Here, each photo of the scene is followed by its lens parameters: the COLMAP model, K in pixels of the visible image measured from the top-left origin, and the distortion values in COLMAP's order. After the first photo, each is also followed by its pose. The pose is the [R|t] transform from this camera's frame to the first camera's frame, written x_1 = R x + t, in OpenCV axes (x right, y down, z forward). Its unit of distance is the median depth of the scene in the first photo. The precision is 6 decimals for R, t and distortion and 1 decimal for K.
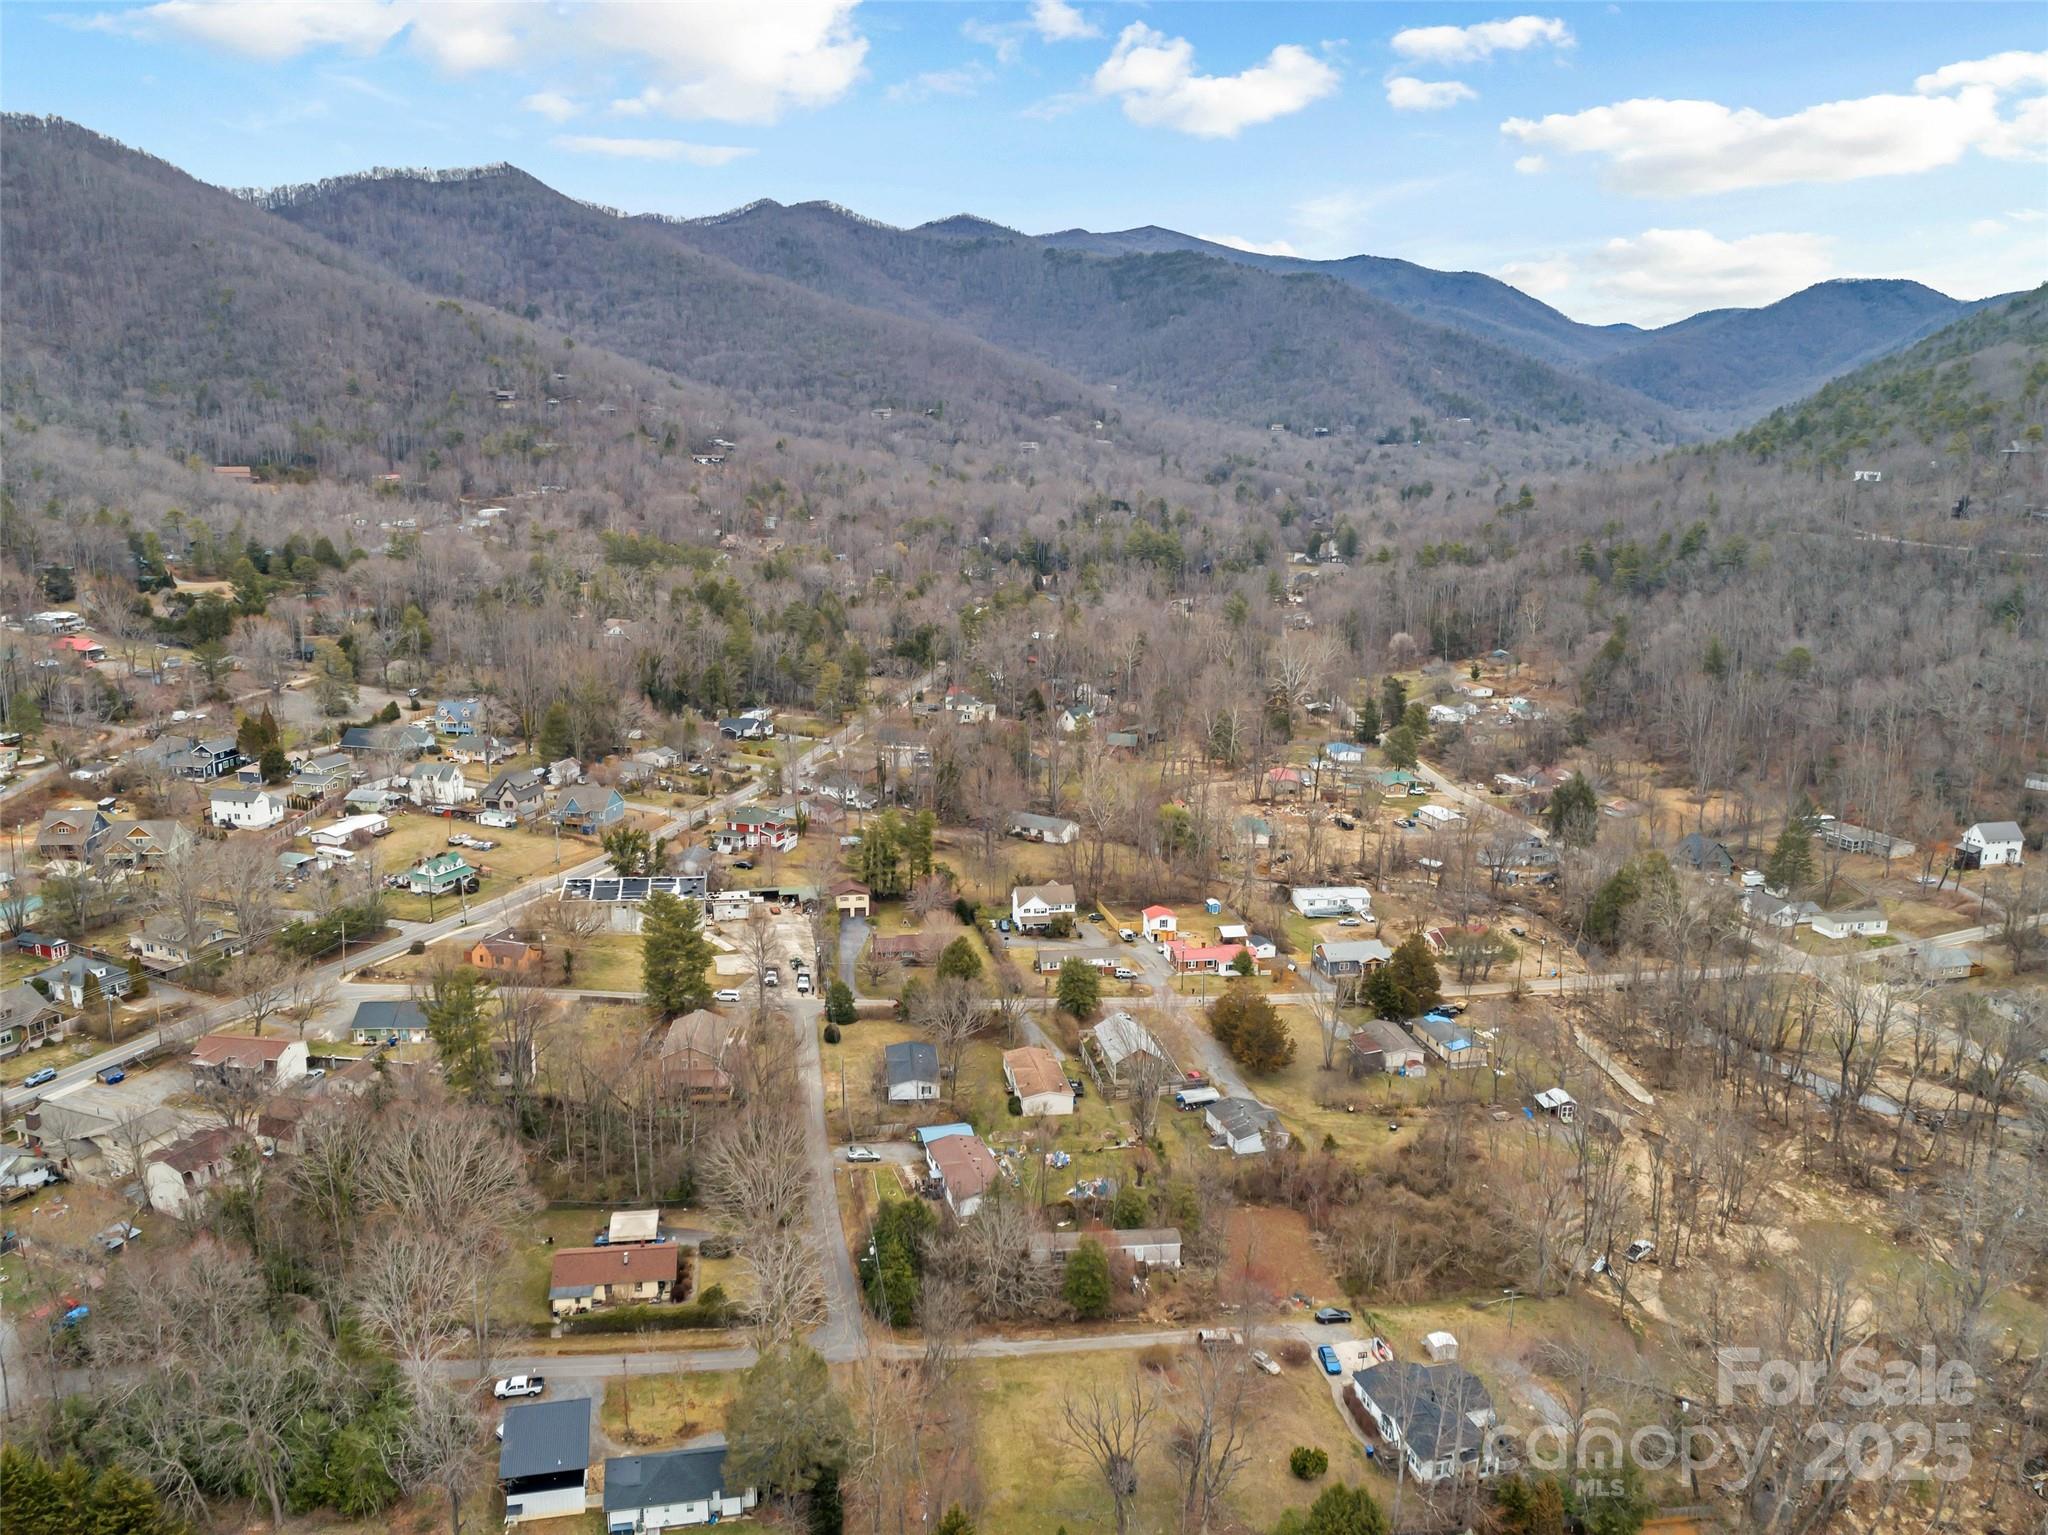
lens RADIAL K [[1540.5, 0, 1024.0], [0, 1540.5, 767.5], [0, 0, 1]] dist [-0.022595, 0.012483]
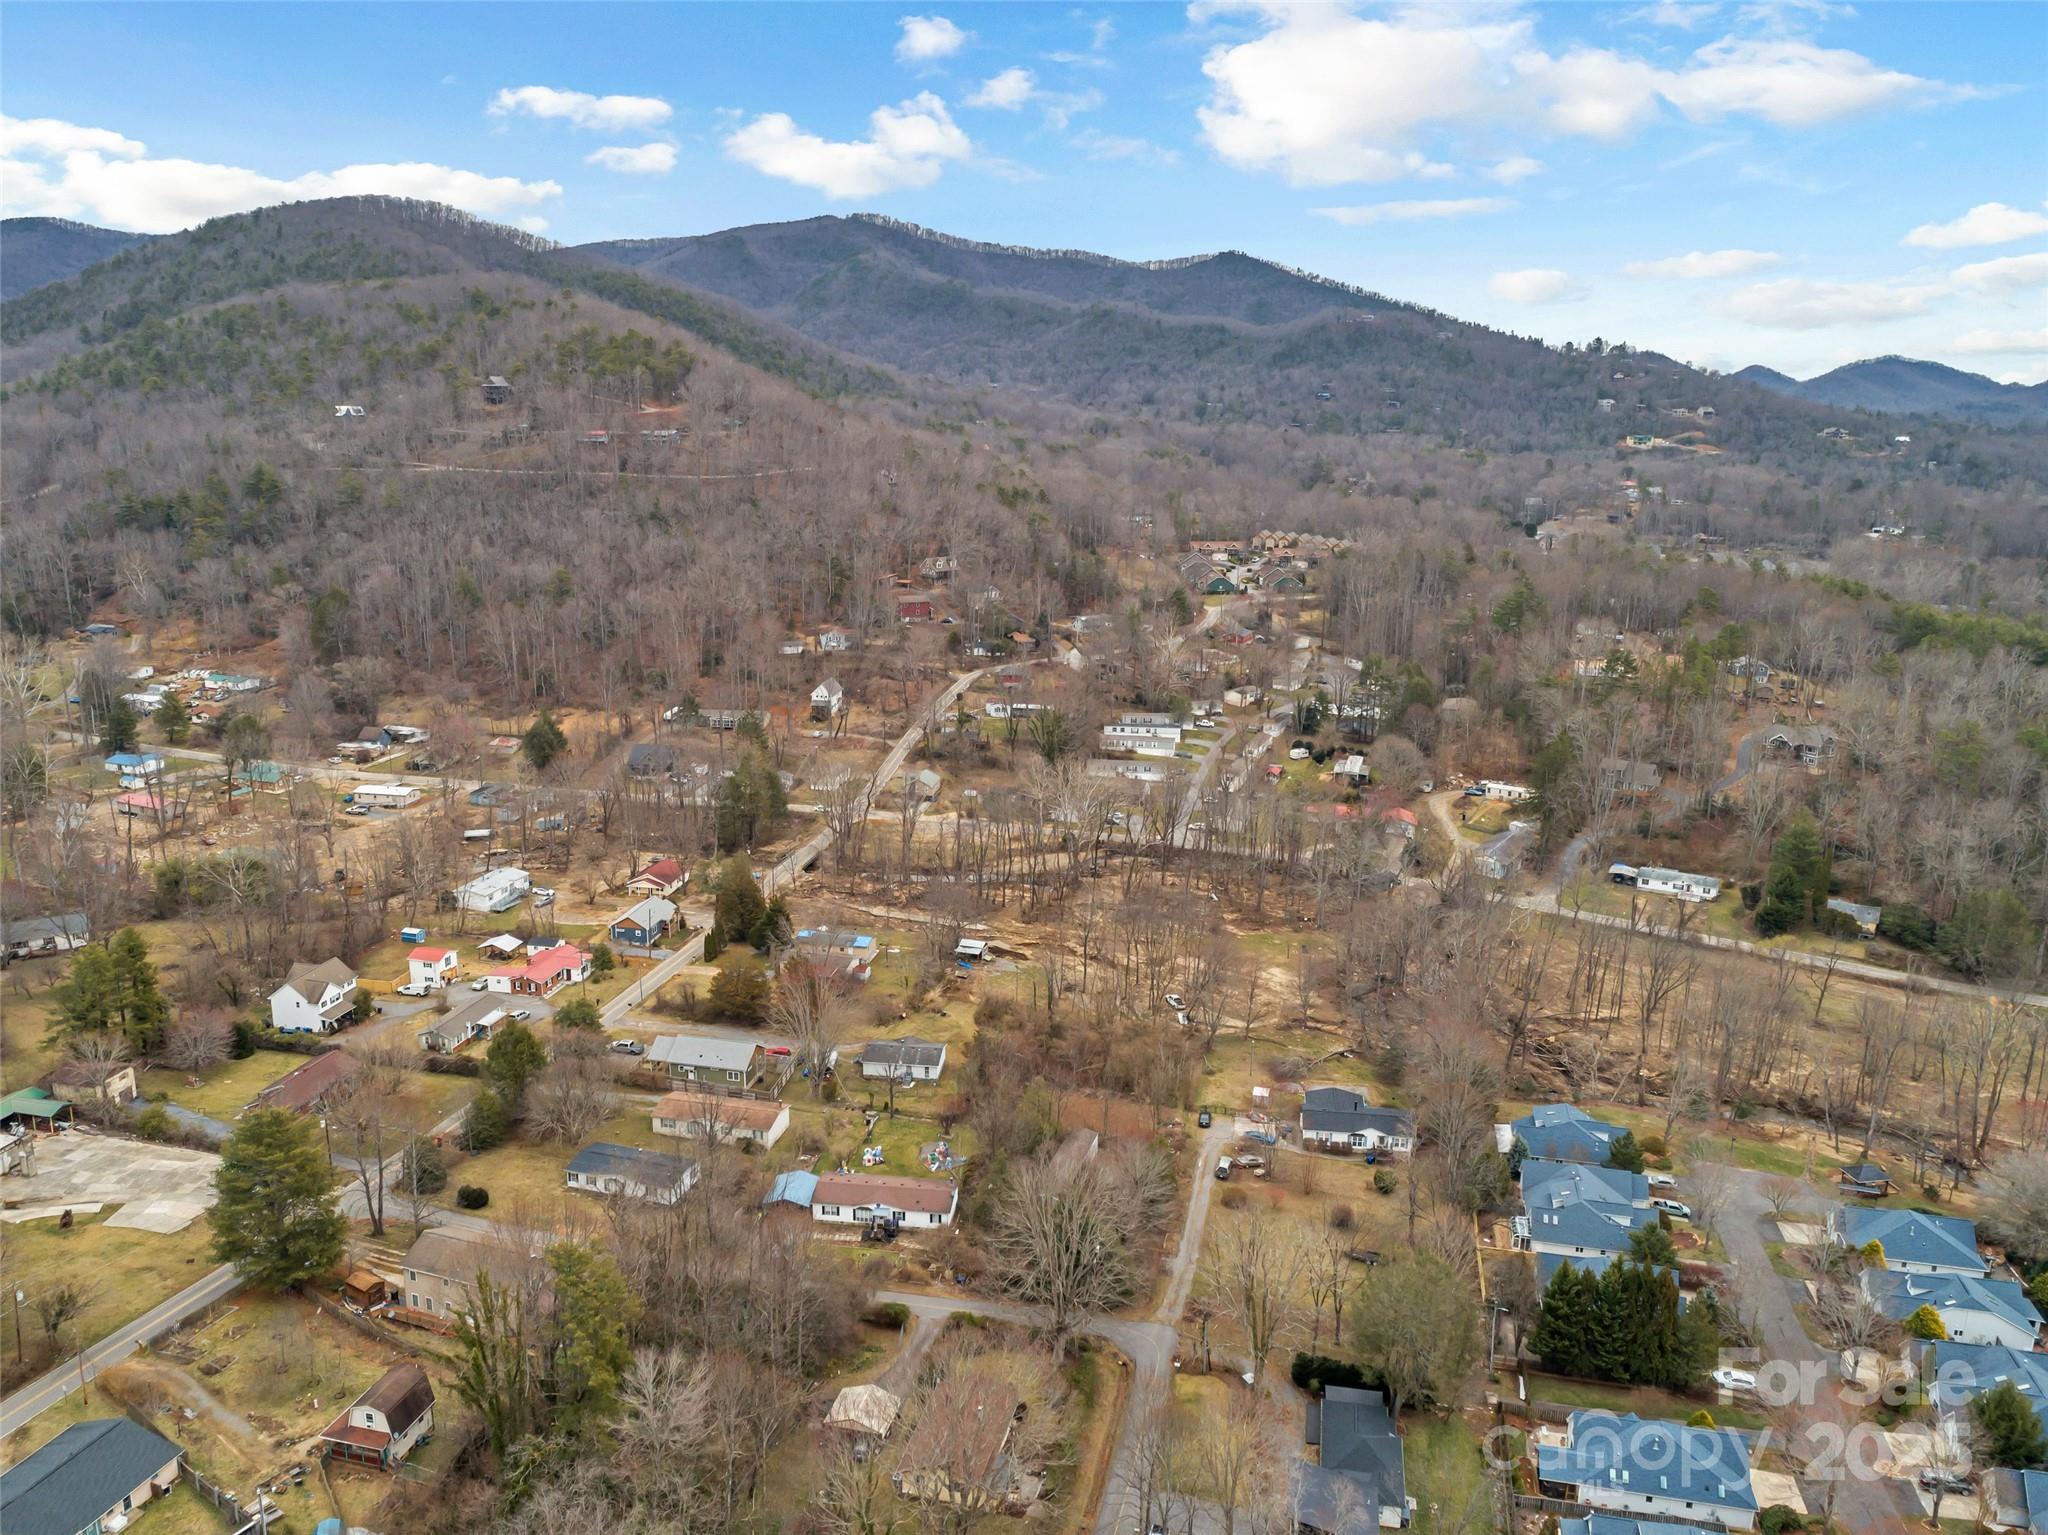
lens RADIAL K [[1540.5, 0, 1024.0], [0, 1540.5, 767.5], [0, 0, 1]] dist [-0.022595, 0.012483]
pose [[0.396118, -0.227954, 0.889454, -0.389108], [0.187430, 0.968371, 0.164707, -0.062715], [-0.898866, 0.101467, 0.426314, 0.256148]]
